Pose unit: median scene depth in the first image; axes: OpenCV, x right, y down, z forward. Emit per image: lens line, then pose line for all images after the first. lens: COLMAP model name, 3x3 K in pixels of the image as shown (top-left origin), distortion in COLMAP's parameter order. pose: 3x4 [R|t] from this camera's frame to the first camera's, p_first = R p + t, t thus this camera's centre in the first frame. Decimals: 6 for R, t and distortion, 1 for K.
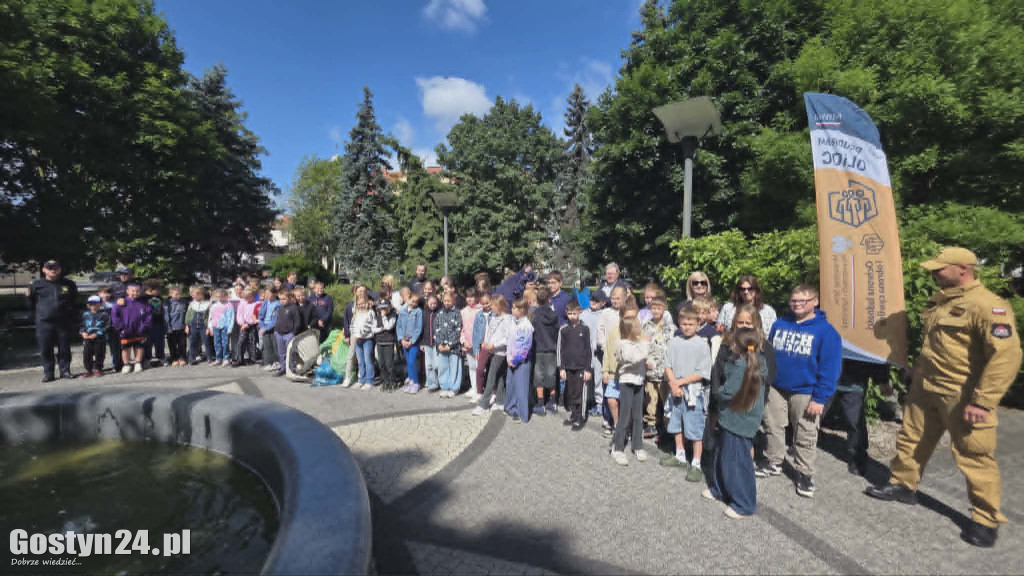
lens RADIAL K [[428.3, 0, 514.5], [0, 428.3, 289.4], [0, 0, 1]] dist [0.000245, 0.000178]
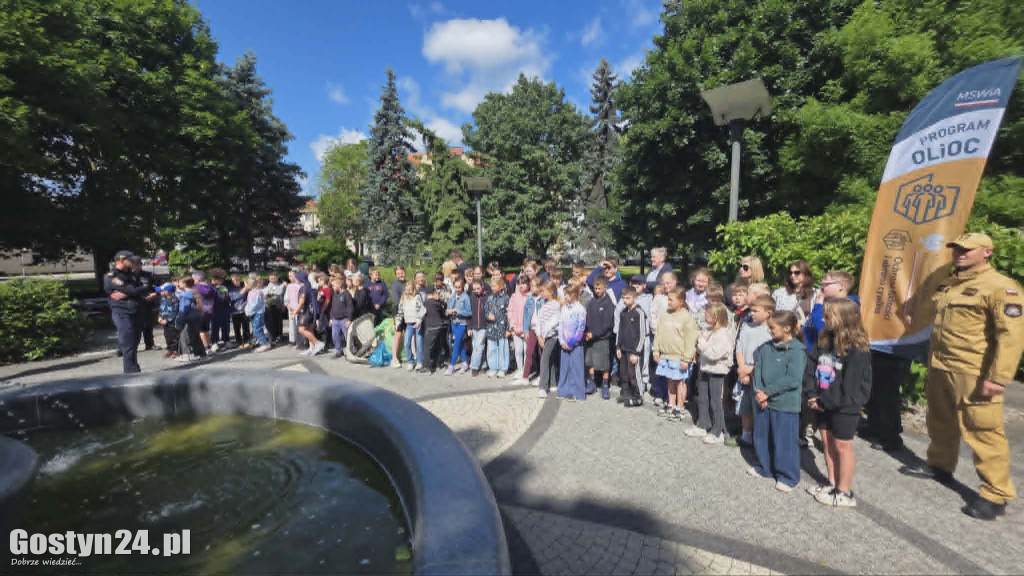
lens RADIAL K [[427.8, 0, 509.7], [0, 427.8, 294.8], [0, 0, 1]] dist [-0.001412, 0.000615]
pose [[0.998581, -0.008190, -0.052626, -0.022827], [0.011337, 0.998147, 0.059786, -0.004644], [0.052039, -0.060298, 0.996823, -0.012724]]
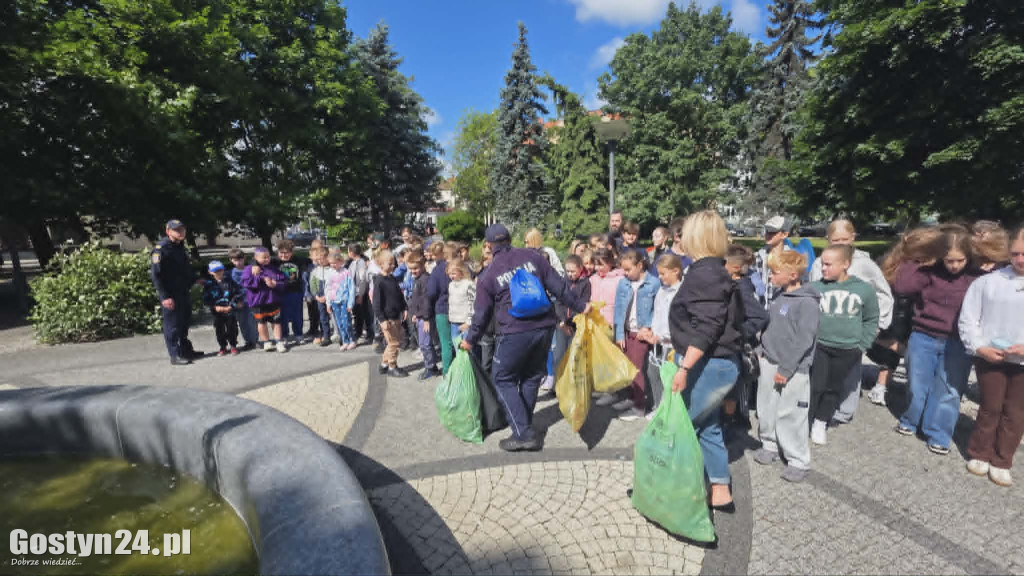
lens RADIAL K [[428.3, 0, 514.5], [0, 428.3, 289.4], [0, 0, 1]] dist [0.000245, 0.000178]
pose [[0.932419, 0.028097, -0.360285, -0.015162], [0.008989, 0.994861, 0.100847, 0.002835], [0.361267, -0.097270, 0.927375, 0.111733]]
